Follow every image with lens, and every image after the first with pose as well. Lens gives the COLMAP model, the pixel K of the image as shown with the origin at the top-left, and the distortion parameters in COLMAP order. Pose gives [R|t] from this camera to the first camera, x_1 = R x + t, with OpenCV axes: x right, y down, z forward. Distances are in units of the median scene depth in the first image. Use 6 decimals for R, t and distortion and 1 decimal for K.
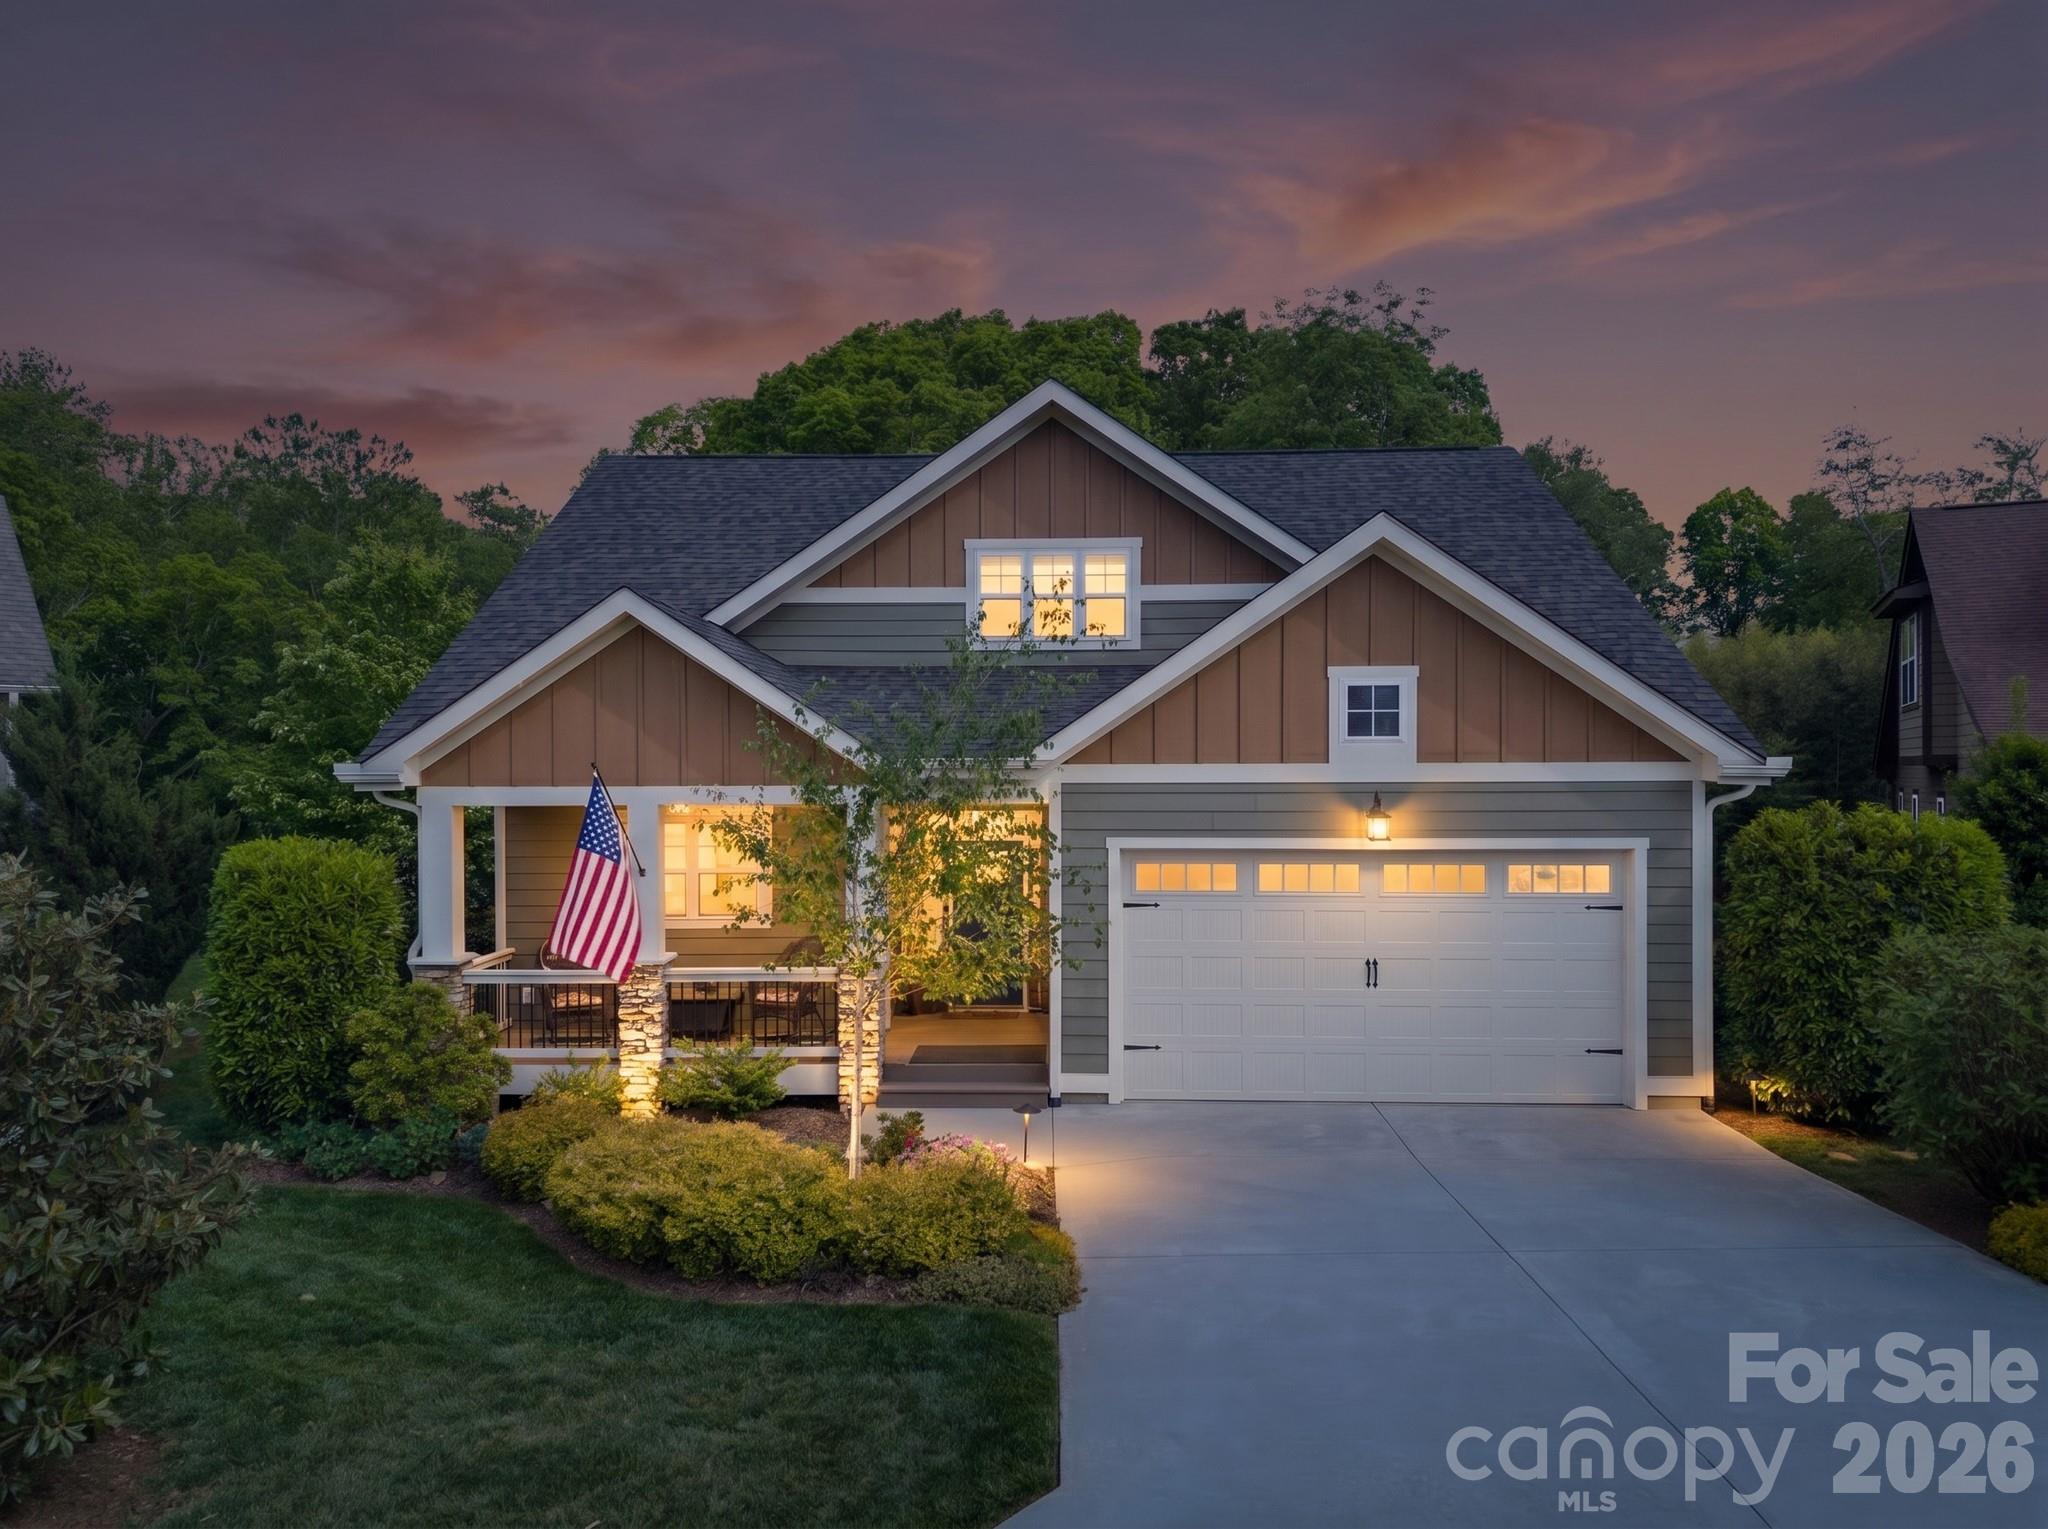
lens RADIAL K [[1353.9, 0, 1024.0], [0, 1353.9, 764.5], [0, 0, 1]] dist [0.020817, 0.000504]
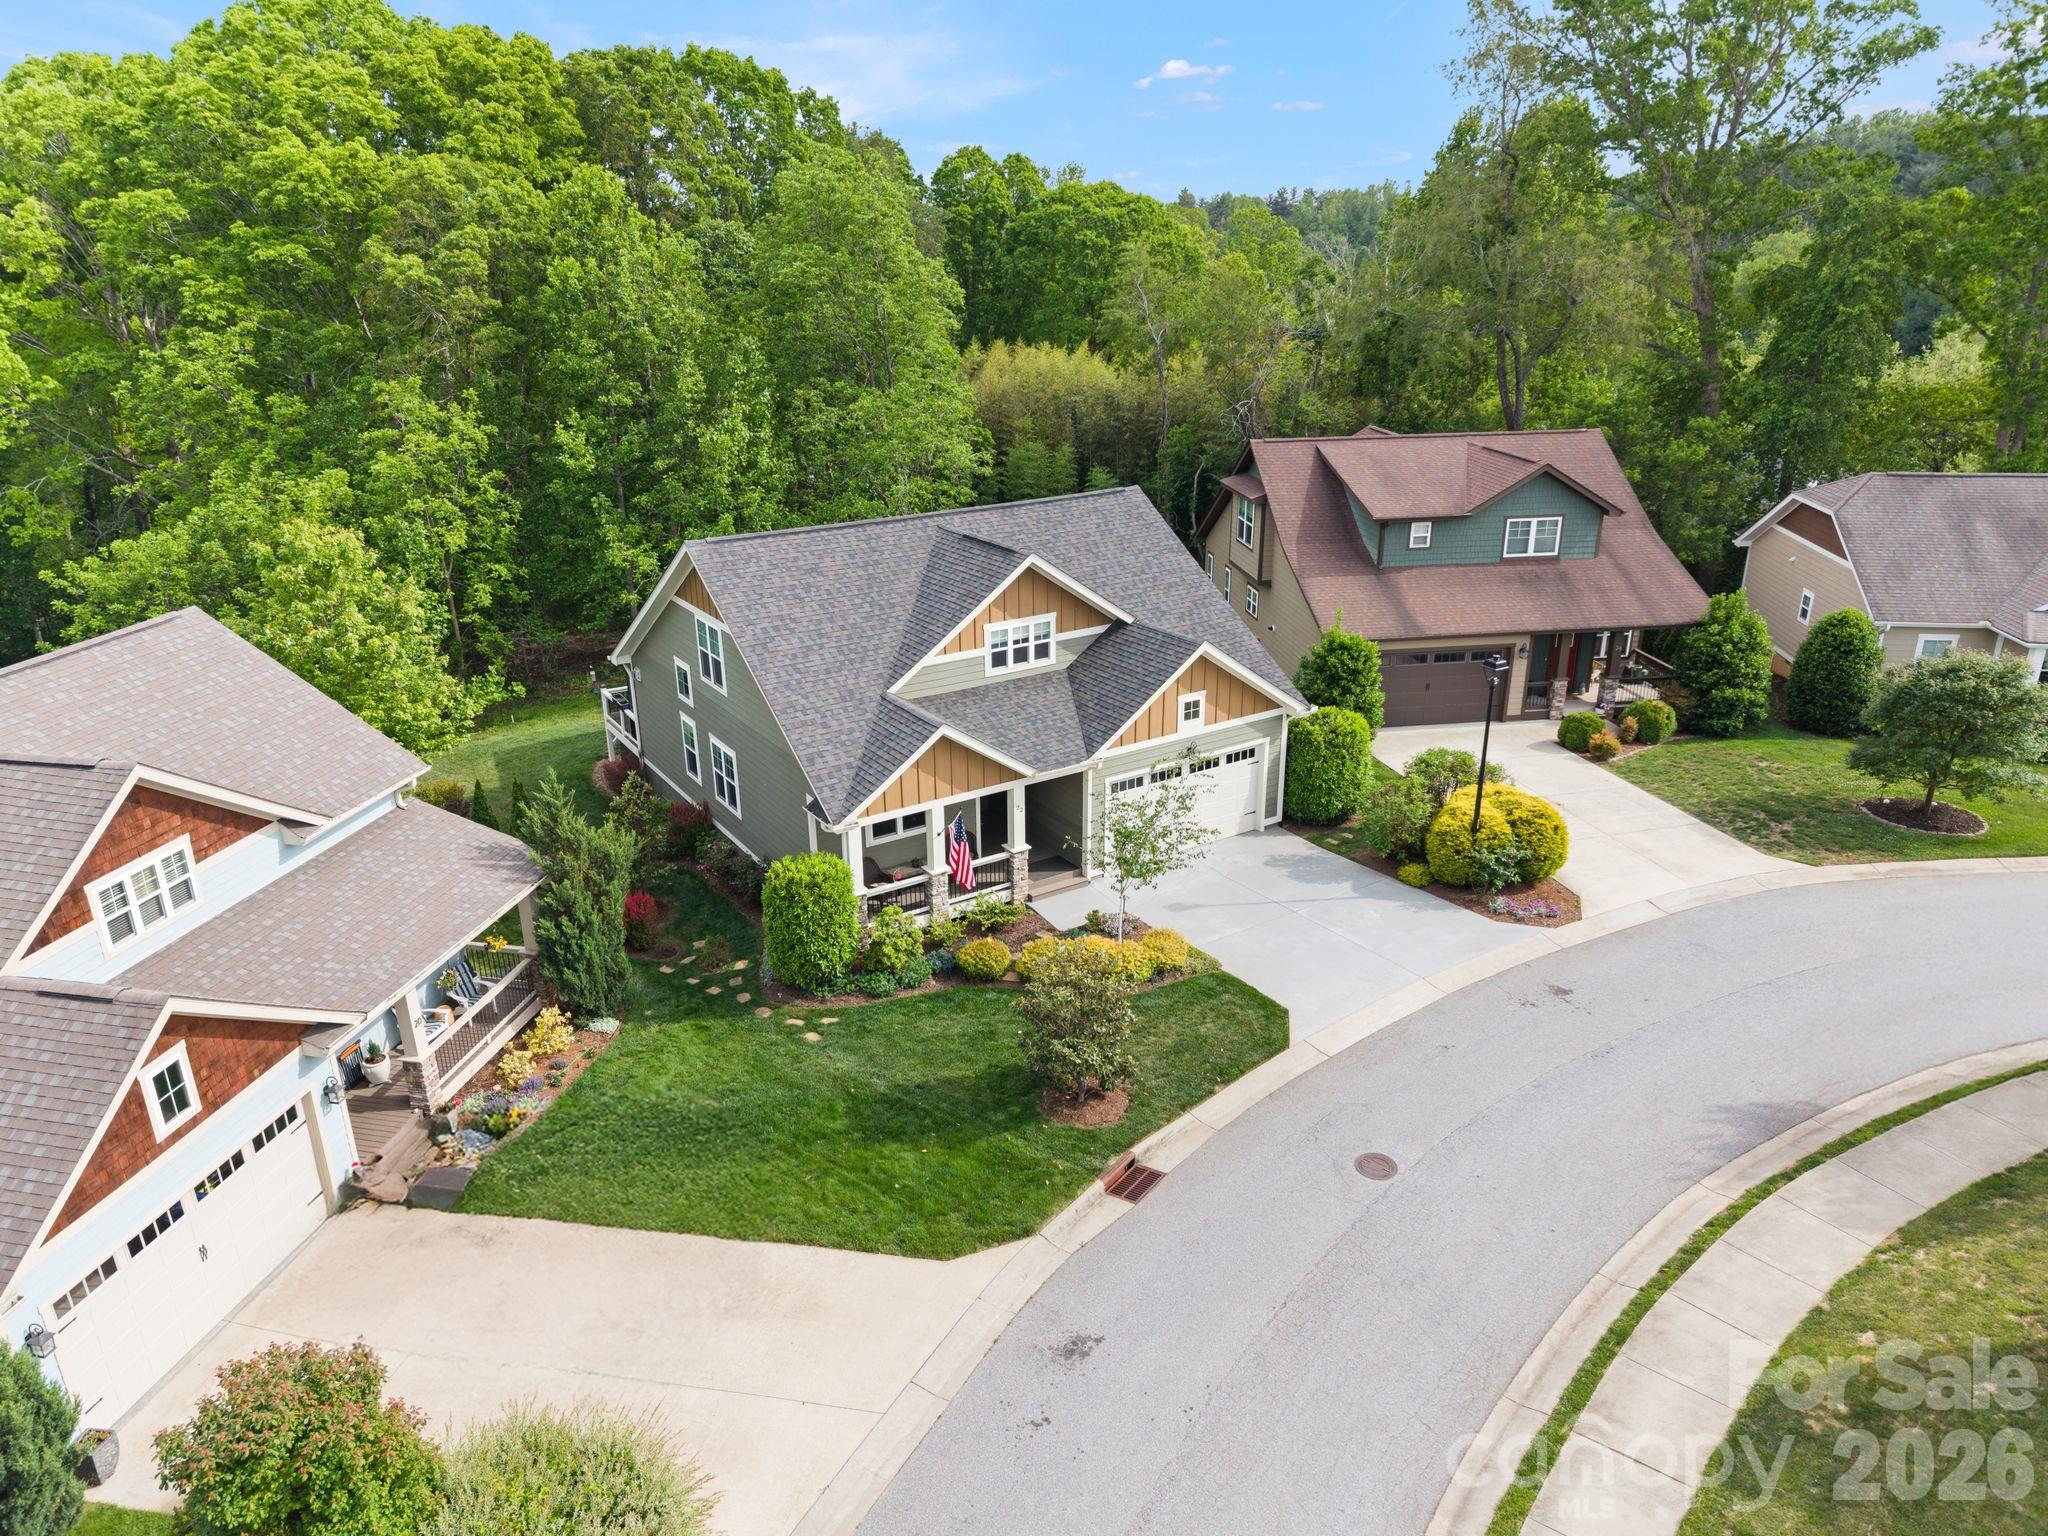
lens RADIAL K [[1353.9, 0, 1024.0], [0, 1353.9, 768.0], [0, 0, 1]] dist [0.020817, 0.000504]
pose [[0.824900, -0.213091, 0.523576, -1.373887], [0.015404, 0.934357, 0.356006, -0.860929], [-0.565069, -0.285604, 0.774033, -0.822585]]
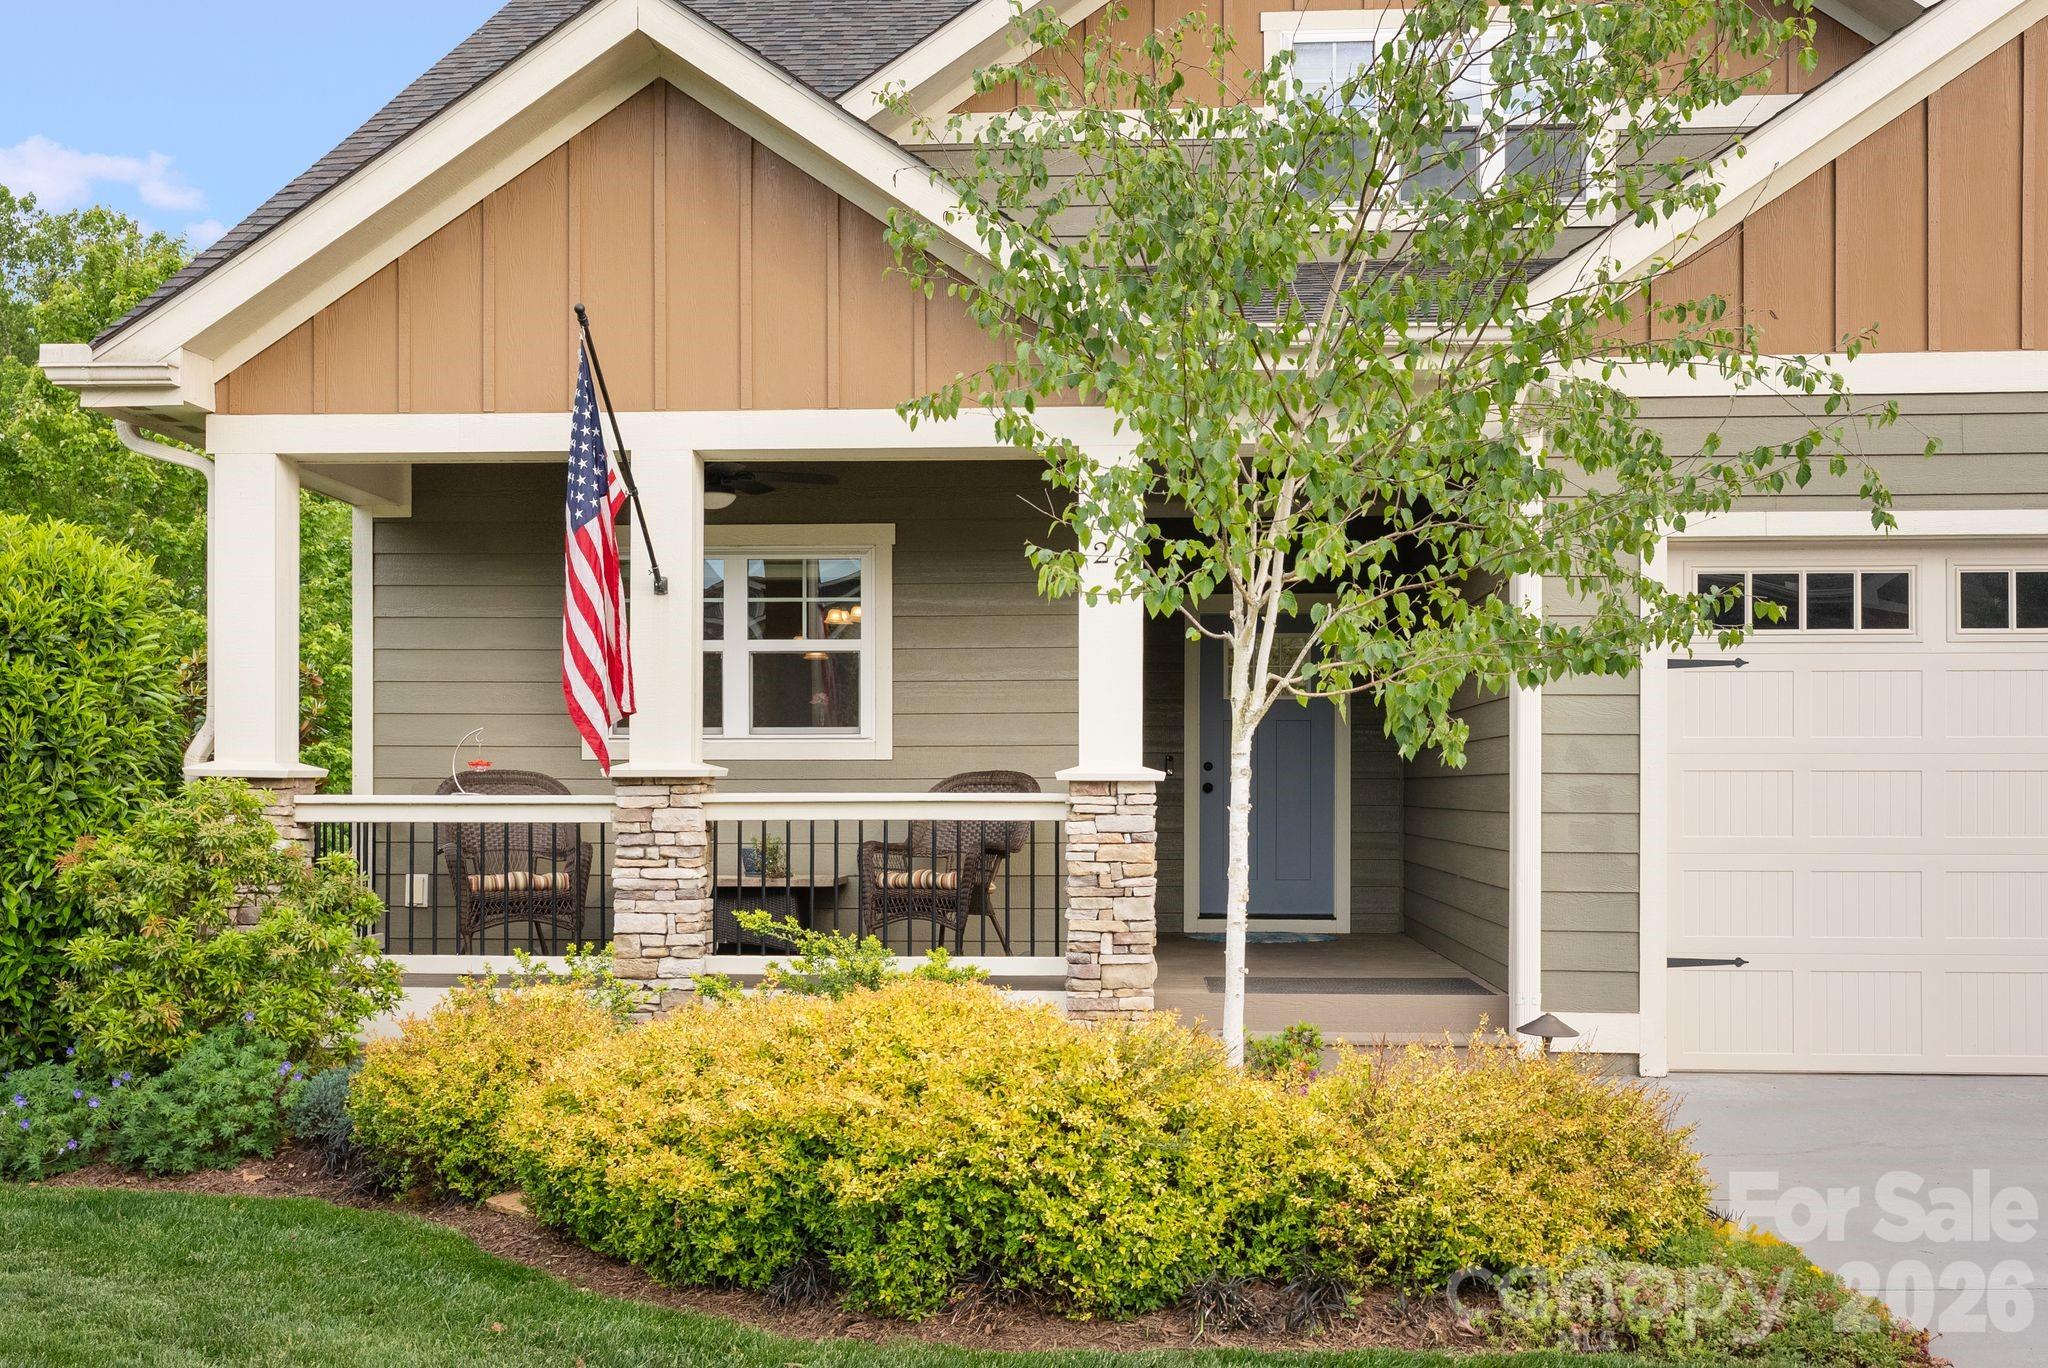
lens RADIAL K [[2098.1, 0, 1026.1], [0, 2098.1, 765.3], [0, 0, 1]] dist [0.007191, -0.002404]
pose [[0.999402, 0.003712, -0.034385, -0.131347], [-0.004367, 0.999810, -0.019002, 0.162384], [0.034308, 0.019141, 0.999228, 0.269150]]
